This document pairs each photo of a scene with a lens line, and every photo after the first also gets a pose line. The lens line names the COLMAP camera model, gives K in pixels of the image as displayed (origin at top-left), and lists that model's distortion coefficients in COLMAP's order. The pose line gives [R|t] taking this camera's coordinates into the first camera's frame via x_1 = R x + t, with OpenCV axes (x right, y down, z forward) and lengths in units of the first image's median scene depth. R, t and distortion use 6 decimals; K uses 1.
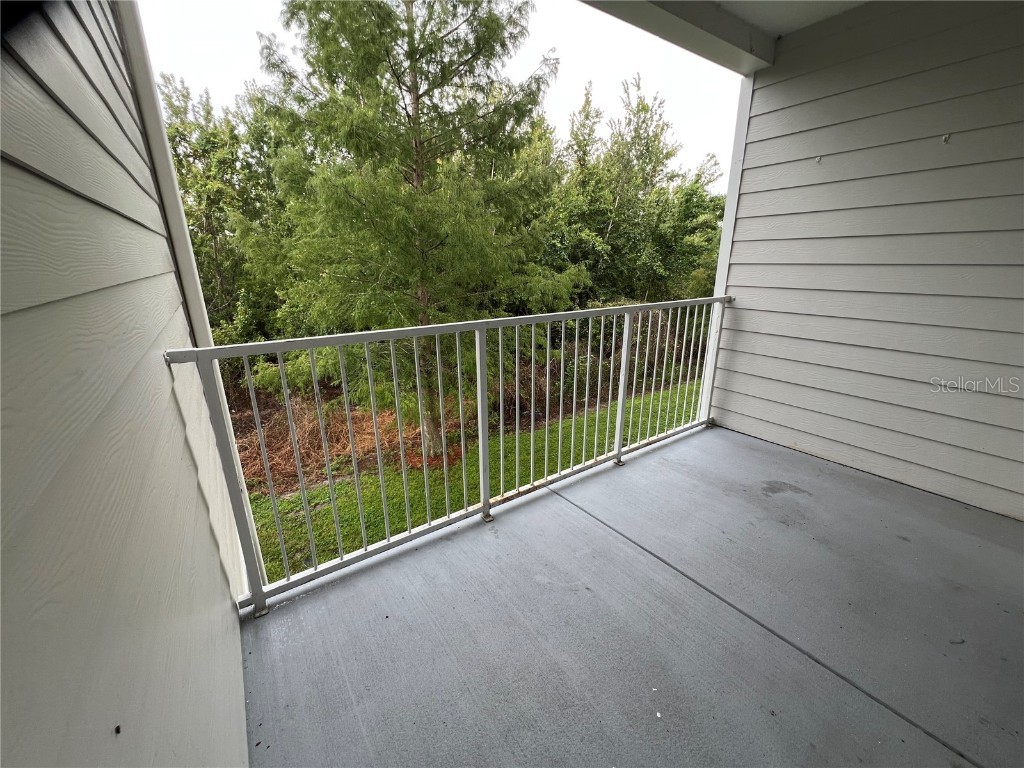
lens RADIAL K [[408.7, 0, 508.0], [0, 408.7, 382.6], [0, 0, 1]] dist [-0.001184, 0.000135]
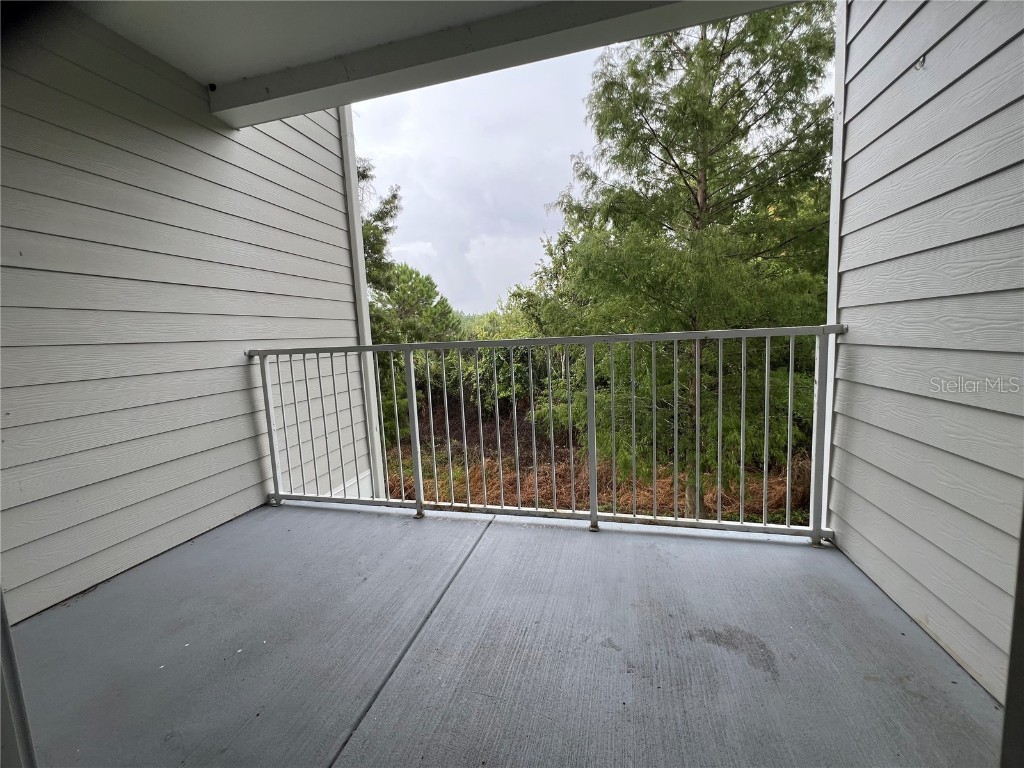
lens RADIAL K [[408.7, 0, 508.0], [0, 408.7, 382.6], [0, 0, 1]] dist [-0.001184, 0.000135]
pose [[0.652185, 0.068536, -0.754955, 0.680413], [-0.186360, 0.979837, -0.072040, 0.004937], [0.734796, 0.187677, 0.651807, 0.270126]]
